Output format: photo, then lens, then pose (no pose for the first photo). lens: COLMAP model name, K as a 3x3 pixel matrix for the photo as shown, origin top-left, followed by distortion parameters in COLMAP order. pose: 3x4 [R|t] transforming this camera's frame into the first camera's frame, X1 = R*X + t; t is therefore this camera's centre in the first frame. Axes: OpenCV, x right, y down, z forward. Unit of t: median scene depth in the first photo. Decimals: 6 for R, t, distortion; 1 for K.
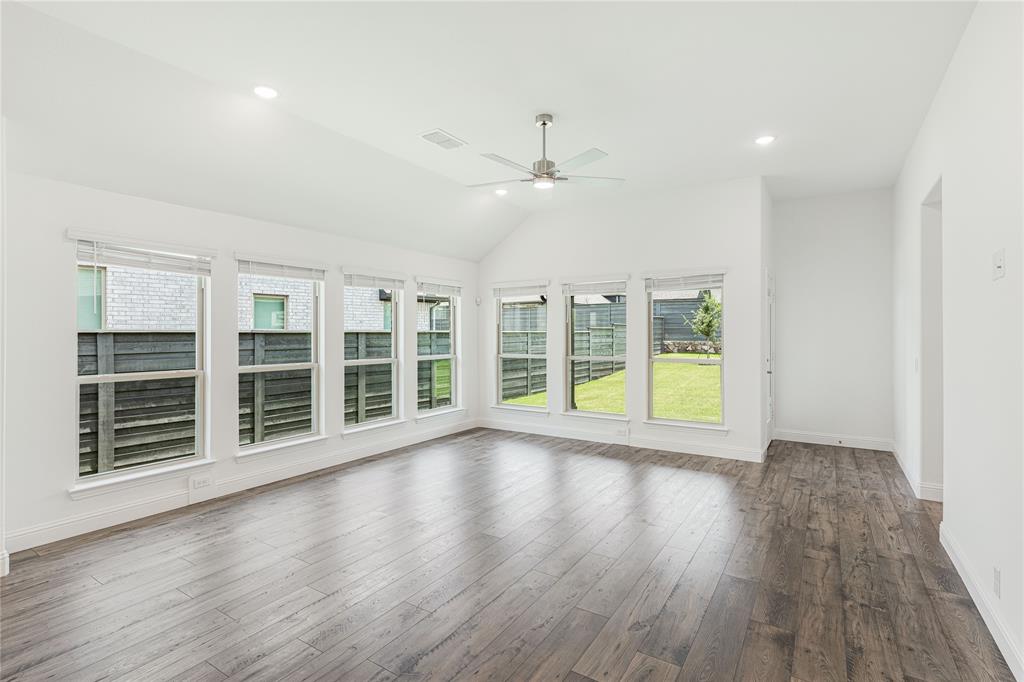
lens RADIAL K [[484.7, 0, 512.5], [0, 484.7, 335.1], [0, 0, 1]] dist [-0.000626, -0.000118]
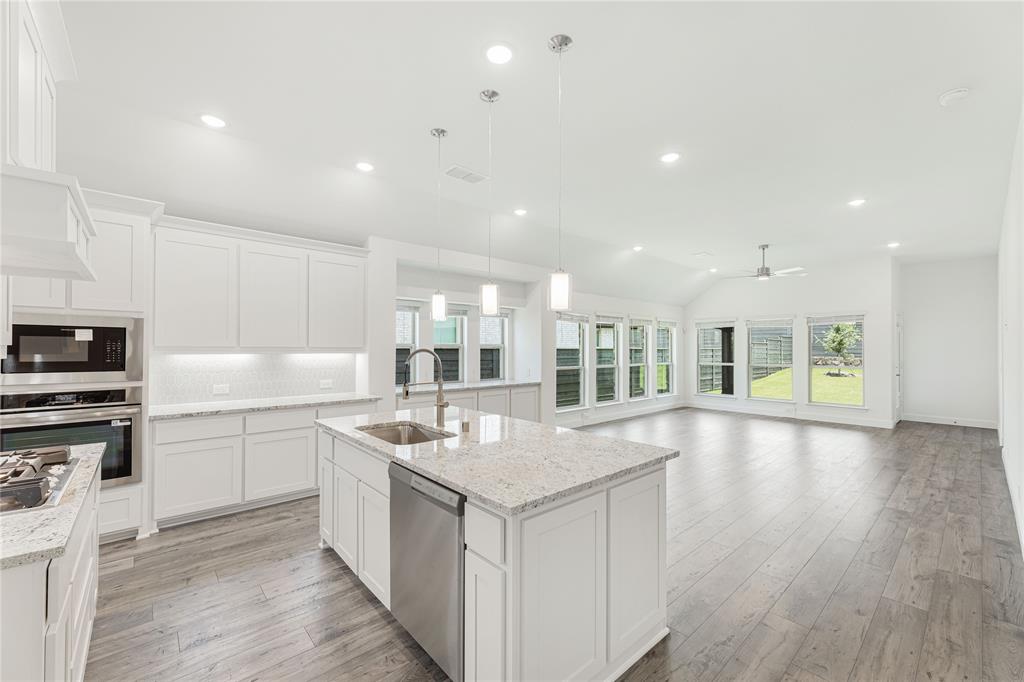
lens RADIAL K [[416.2, 0, 507.7], [0, 416.2, 346.1], [0, 0, 1]] dist [0.002963, -0.000921]
pose [[0.962682, 0.002308, -0.270624, -0.303485], [-0.005087, 0.999941, -0.009569, -0.000036], [0.270586, 0.010588, 0.962637, -0.605423]]
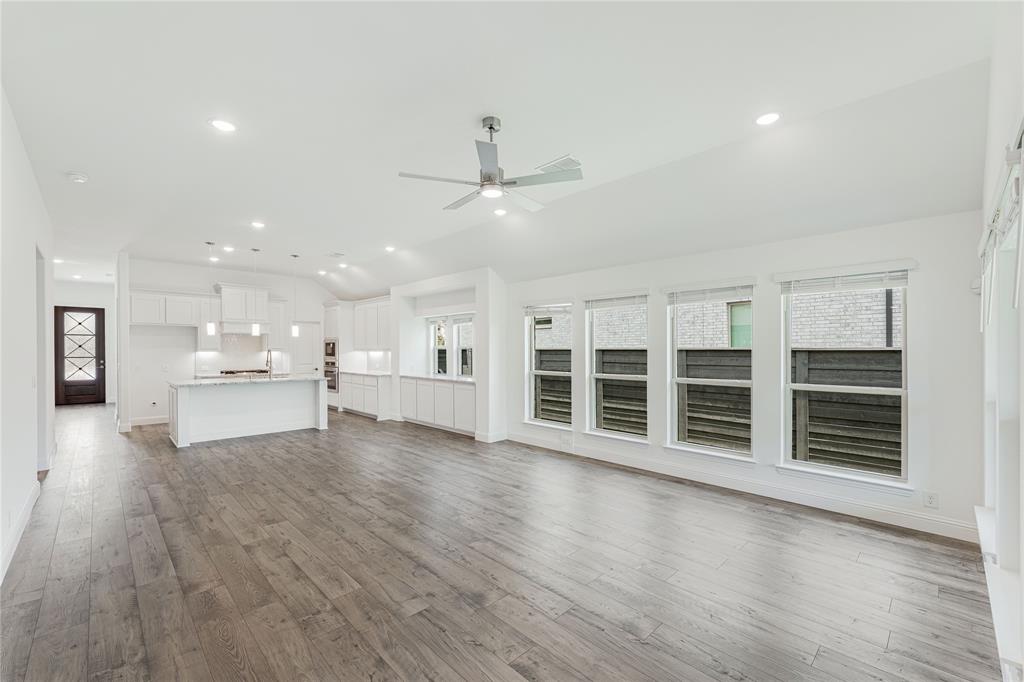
lens RADIAL K [[416.2, 0, 507.1], [0, 416.2, 353.3], [0, 0, 1]] dist [0.002963, -0.000921]
pose [[-0.219329, 0.010229, -0.975597, 0.507301], [-0.005644, 0.999915, 0.011753, -0.006315], [0.975635, 0.008084, -0.219252, 0.718563]]
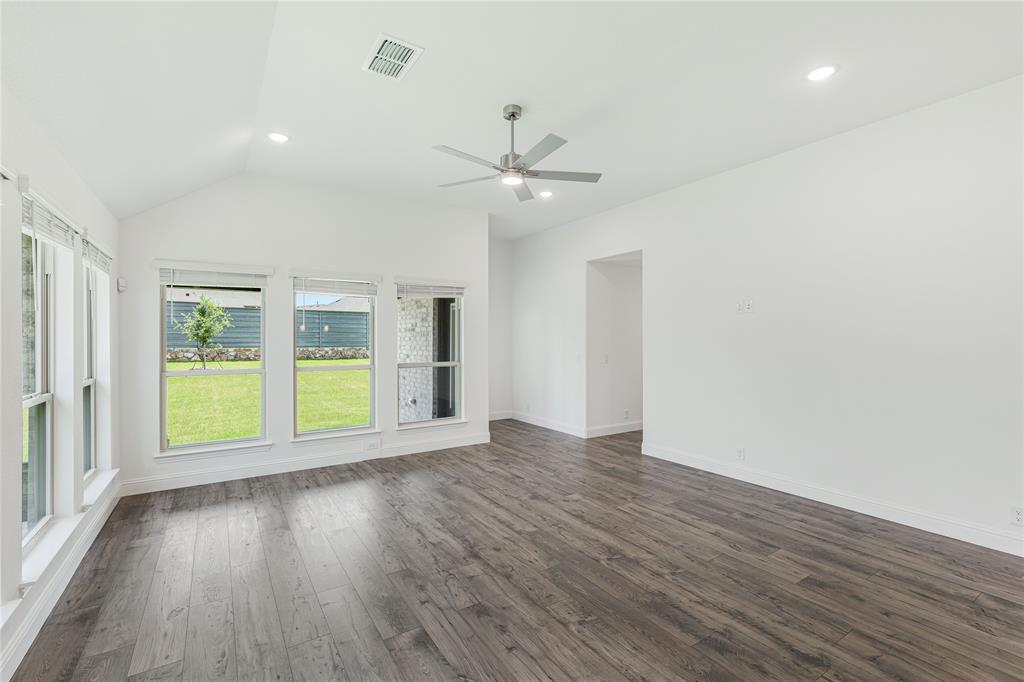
lens RADIAL K [[459.2, 0, 504.2], [0, 459.2, 339.1], [0, 0, 1]] dist [-0.000834, 0.001218]
pose [[0.410370, -0.002416, 0.911916, -0.450118], [0.005478, 0.999985, 0.000184, -0.002554], [-0.911903, 0.004920, 0.410377, 0.388301]]
